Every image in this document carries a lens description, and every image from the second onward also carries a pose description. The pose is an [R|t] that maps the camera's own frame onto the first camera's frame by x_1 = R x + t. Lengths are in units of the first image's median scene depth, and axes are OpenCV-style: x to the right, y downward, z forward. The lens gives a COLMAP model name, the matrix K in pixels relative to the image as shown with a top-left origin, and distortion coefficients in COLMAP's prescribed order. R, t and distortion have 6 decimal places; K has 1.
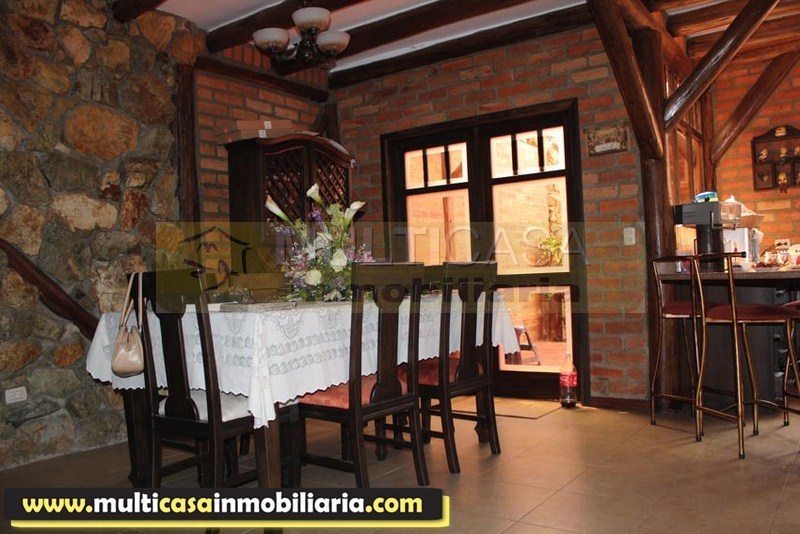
lens RADIAL K [[667.6, 0, 398.6], [0, 667.6, 268.5], [0, 0, 1]] dist [-0.007069, -0.001167]
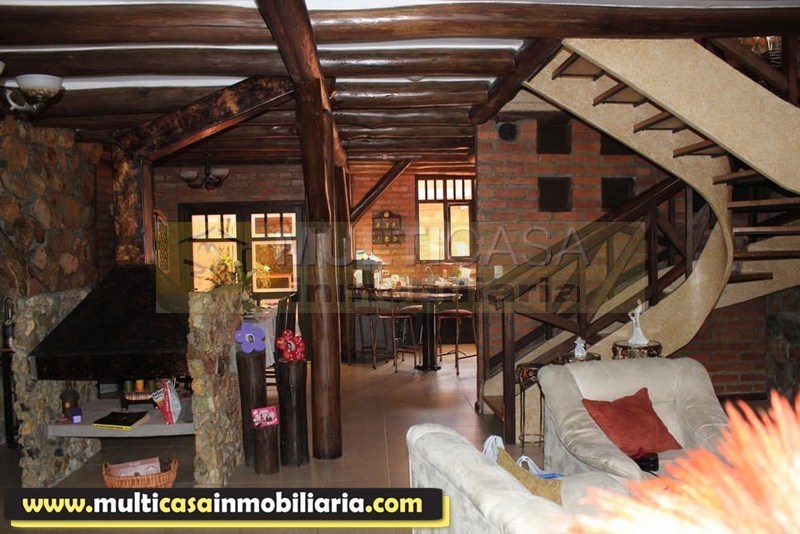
lens RADIAL K [[667.6, 0, 400.7], [0, 667.6, 268.4], [0, 0, 1]] dist [-0.007069, -0.001167]
pose [[0.800330, 0.004107, 0.599546, -0.547806], [-0.026407, 0.999248, 0.028406, -0.106216], [-0.598978, -0.038567, 0.799836, -0.573124]]
